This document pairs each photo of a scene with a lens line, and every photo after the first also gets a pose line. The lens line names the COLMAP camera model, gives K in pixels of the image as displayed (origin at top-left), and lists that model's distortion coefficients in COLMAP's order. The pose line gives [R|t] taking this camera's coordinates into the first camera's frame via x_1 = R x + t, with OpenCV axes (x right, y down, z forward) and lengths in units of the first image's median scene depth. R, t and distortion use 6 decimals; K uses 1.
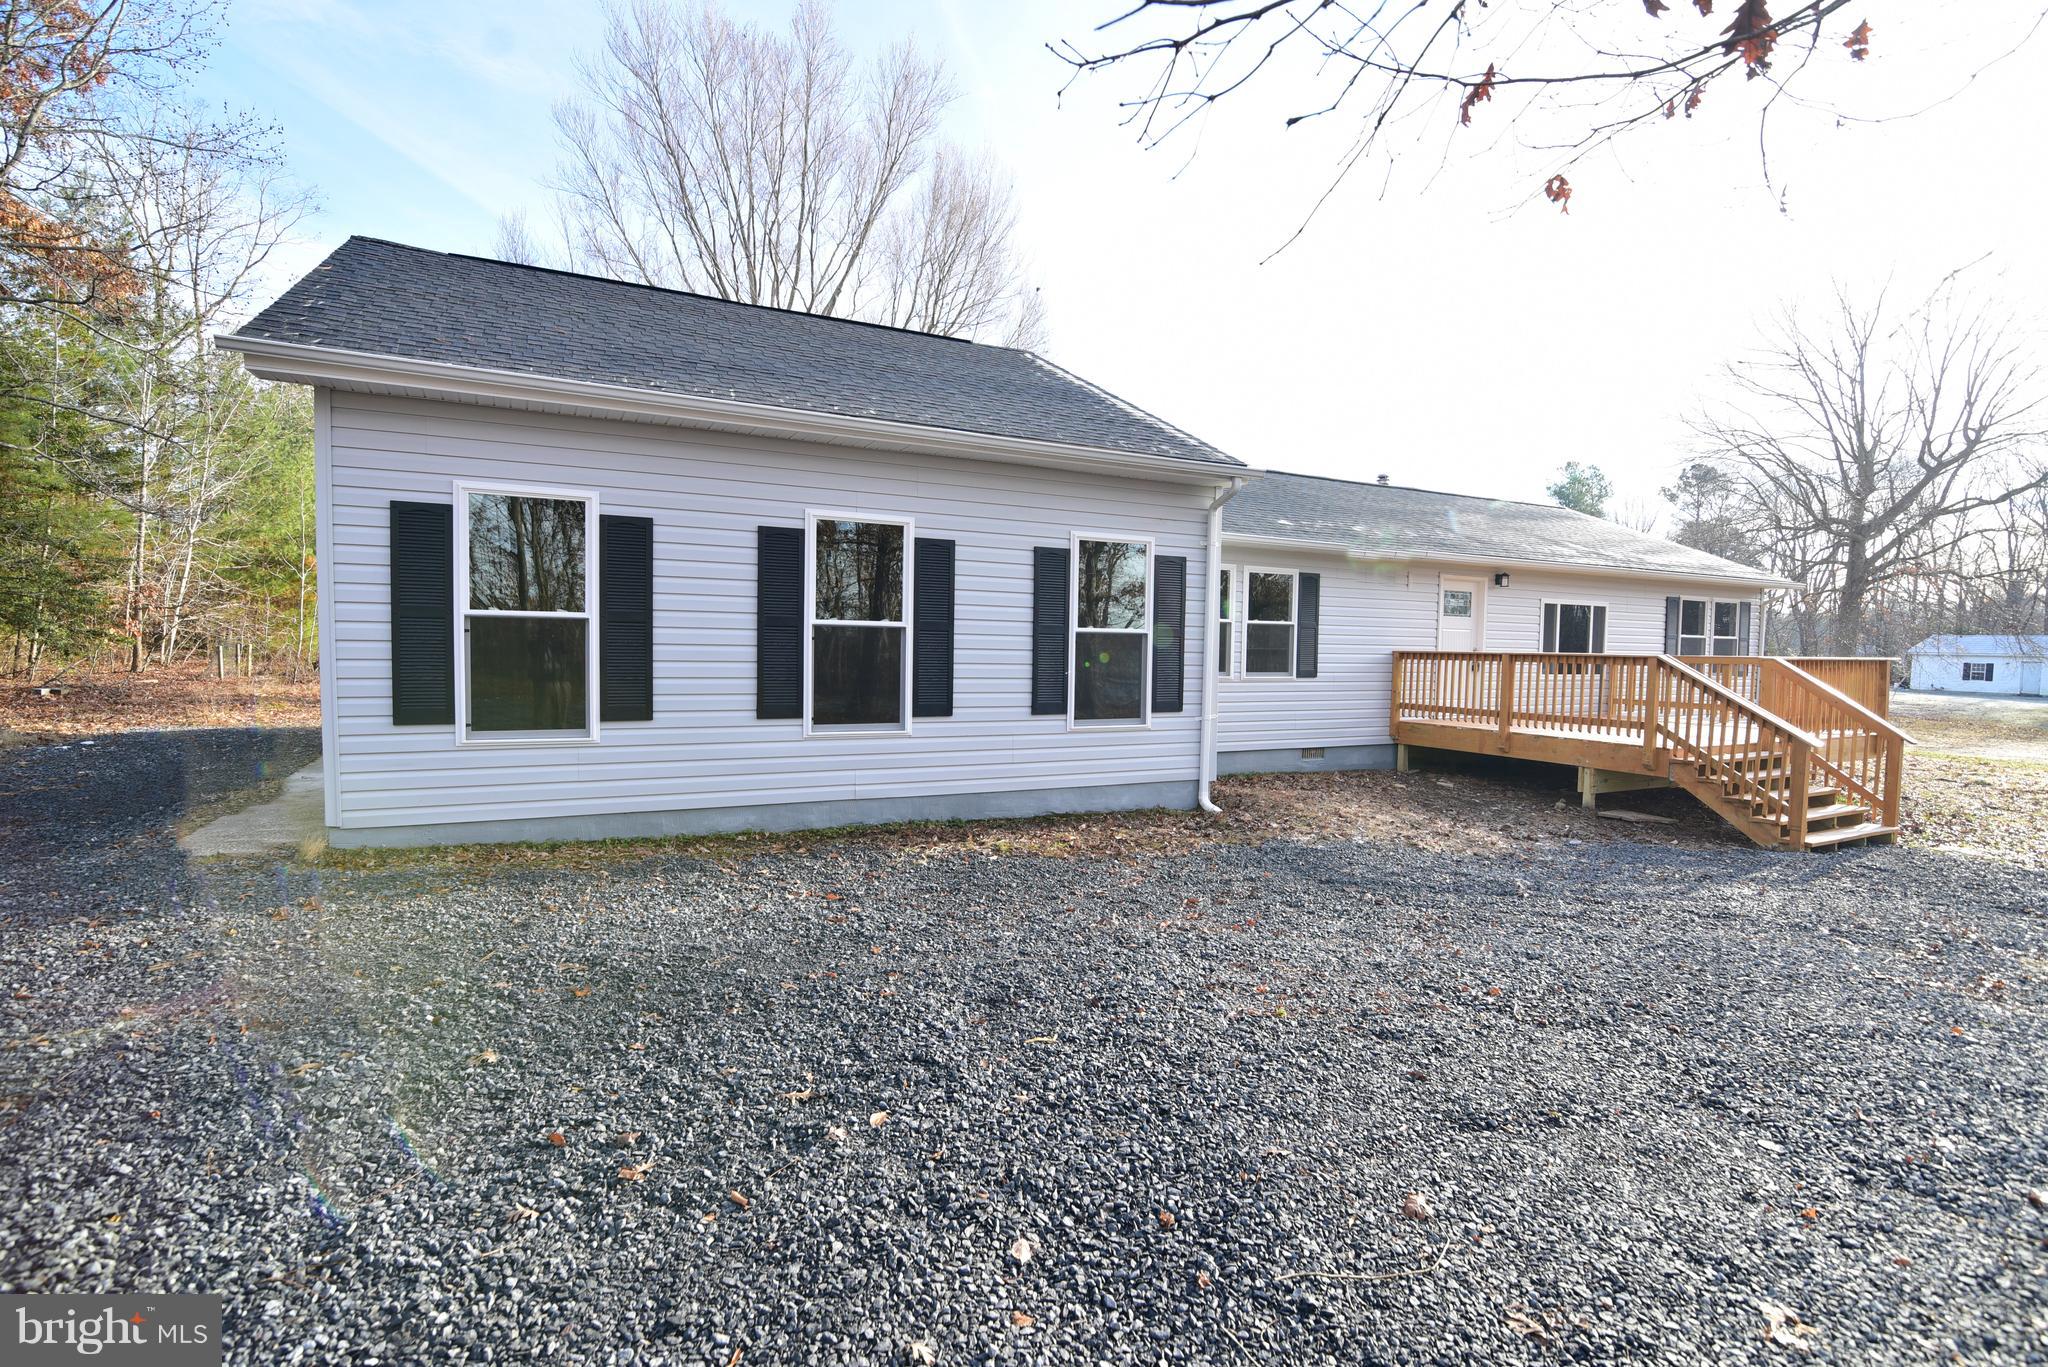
lens RADIAL K [[935.9, 0, 993.5], [0, 935.9, 683.2], [0, 0, 1]] dist [-0.020316, 0.001399]
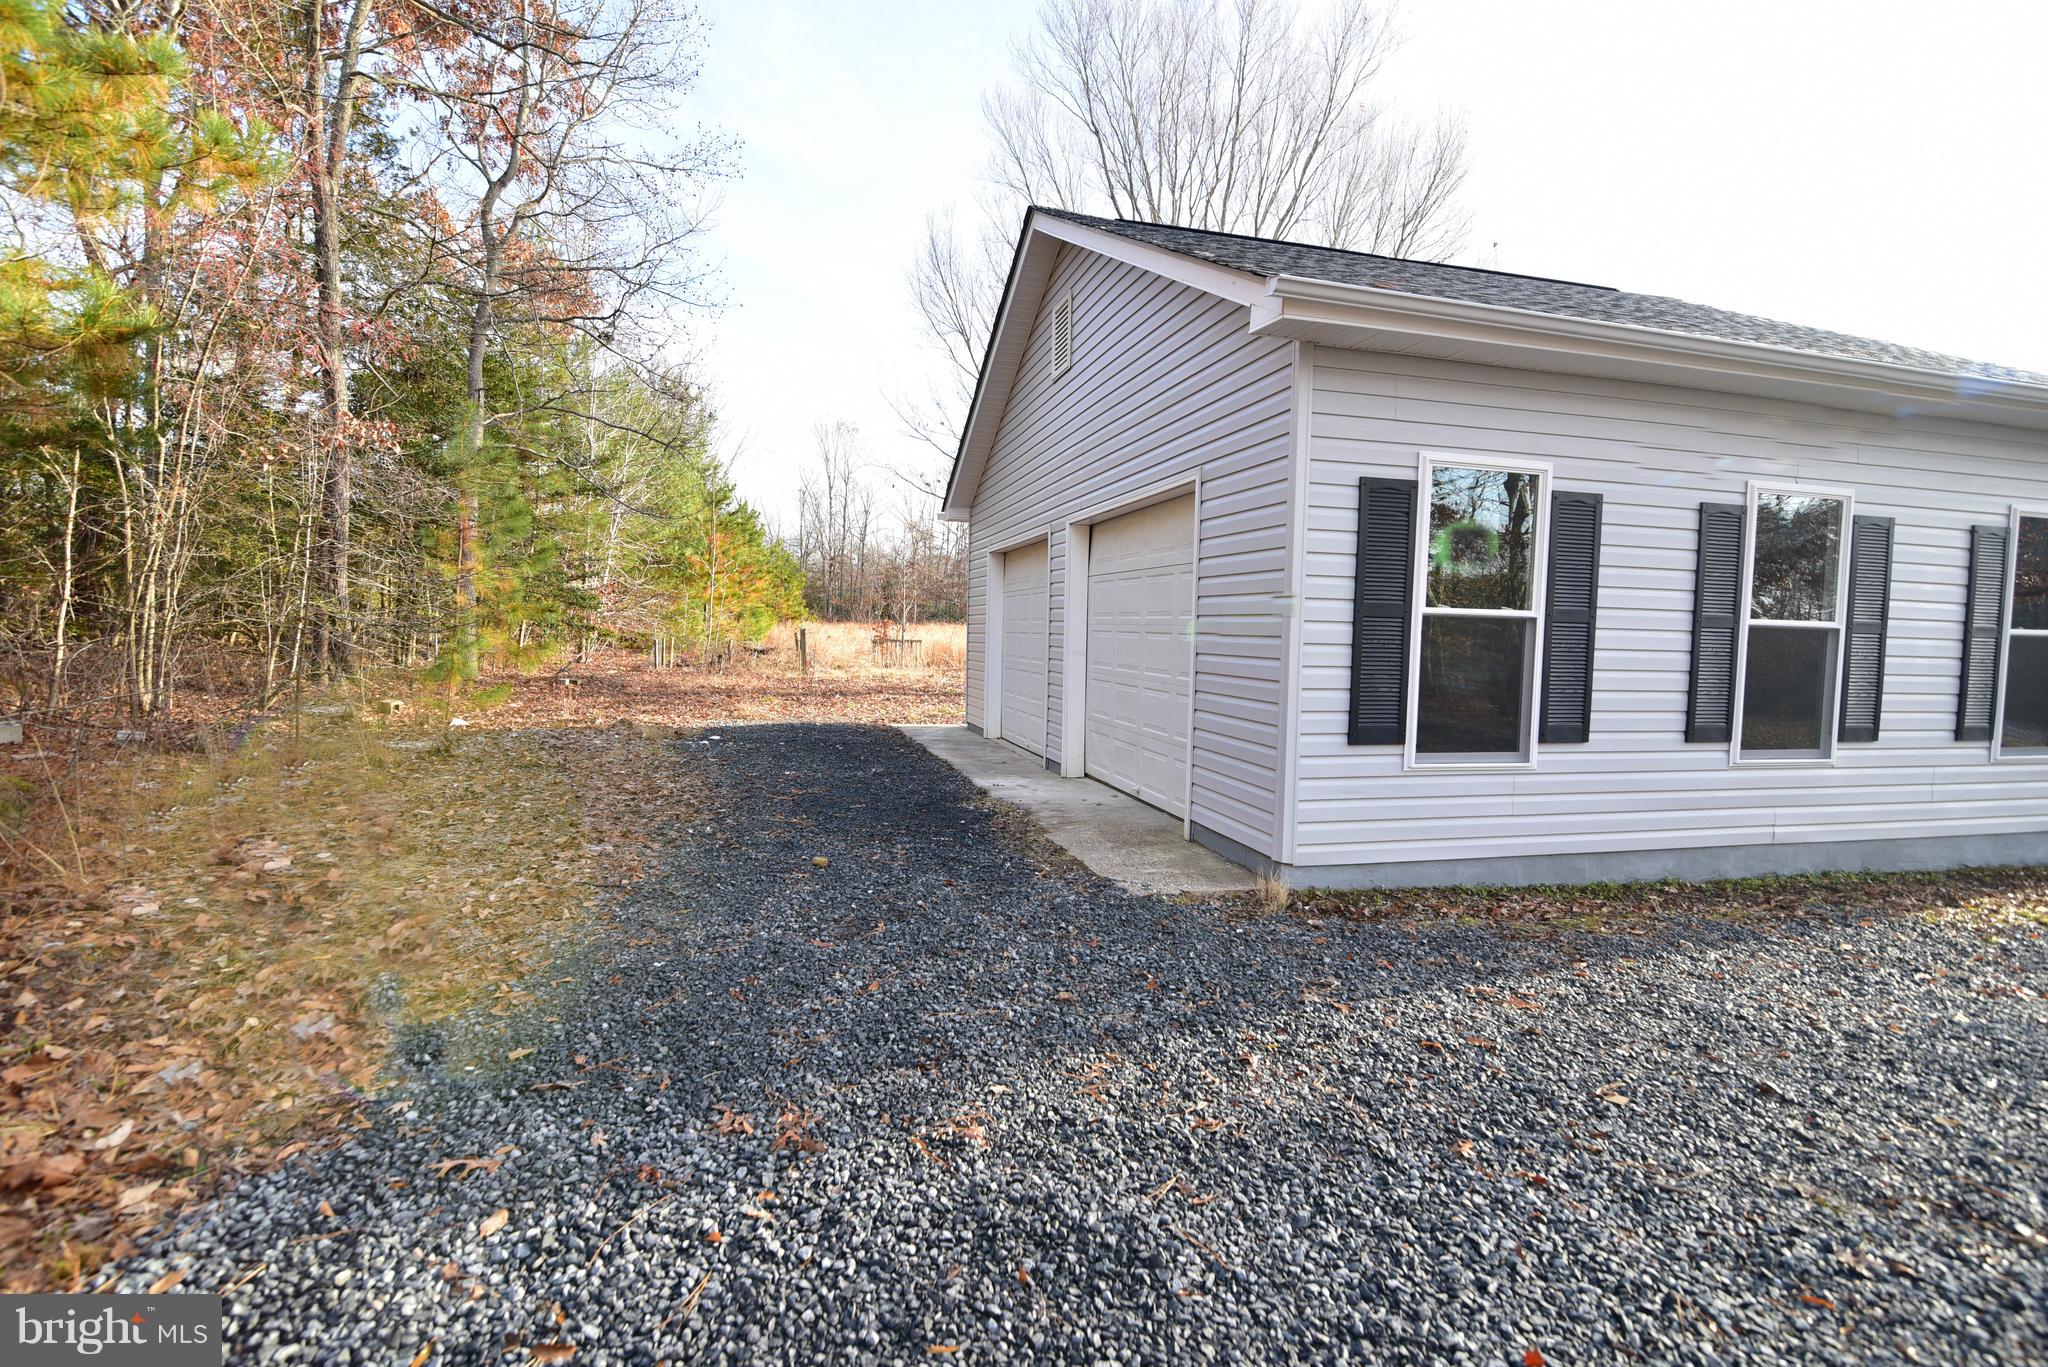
lens RADIAL K [[935.9, 0, 1008.6], [0, 935.9, 676.3], [0, 0, 1]] dist [-0.020316, 0.001399]
pose [[0.976974, 0.012482, -0.212991, -0.661081], [-0.012546, 0.999921, 0.001053, -0.011999], [0.212987, 0.001644, 0.977054, 0.096092]]
